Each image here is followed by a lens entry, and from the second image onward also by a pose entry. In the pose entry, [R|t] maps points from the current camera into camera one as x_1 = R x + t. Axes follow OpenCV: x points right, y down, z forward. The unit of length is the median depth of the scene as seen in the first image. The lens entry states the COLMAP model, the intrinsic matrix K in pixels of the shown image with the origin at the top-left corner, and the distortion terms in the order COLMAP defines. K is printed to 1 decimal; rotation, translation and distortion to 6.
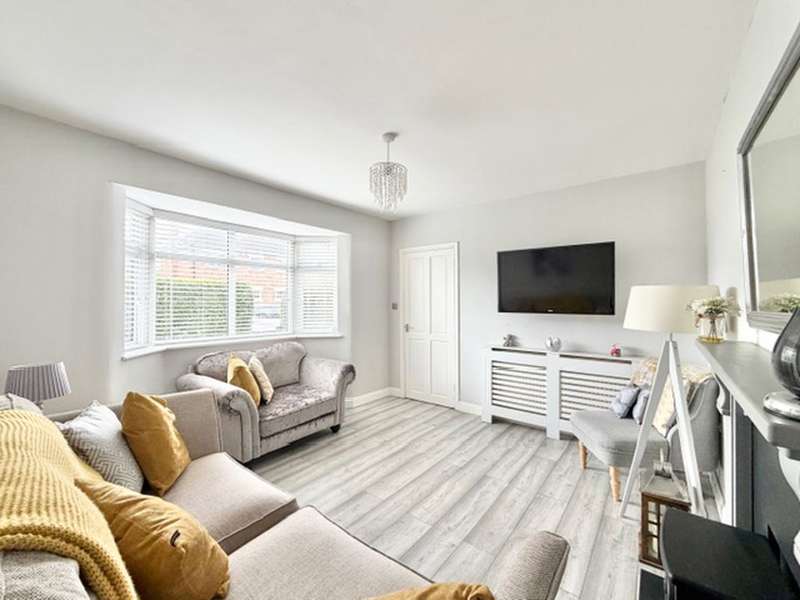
lens RADIAL K [[319.4, 0, 396.0], [0, 319.4, 300.2], [0, 0, 1]] dist [-0.002297, -0.000016]
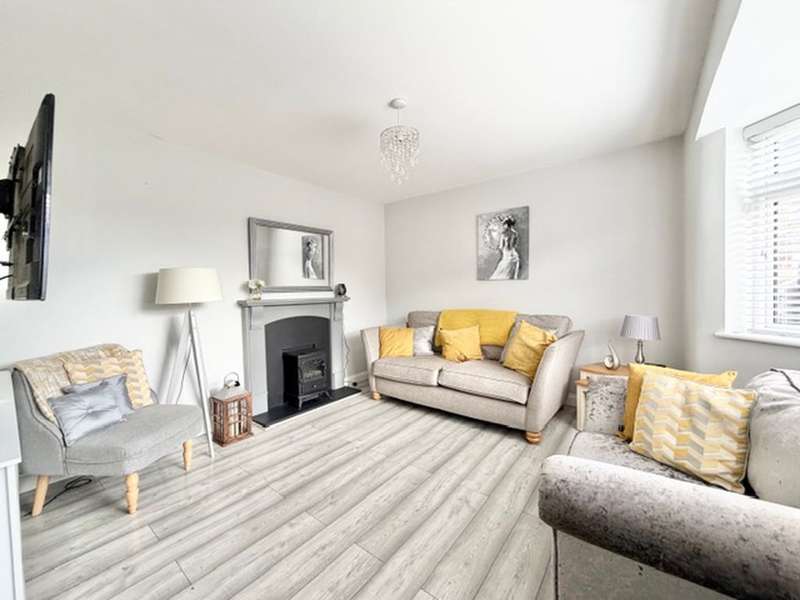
lens RADIAL K [[319.4, 0, 396.0], [0, 319.4, 300.2], [0, 0, 1]] dist [-0.002297, -0.000016]
pose [[-0.999580, 0.028408, -0.005684, -0.001446], [0.028266, 0.999319, 0.023727, 0.055200], [0.006355, 0.023557, -0.999702, 1.730907]]
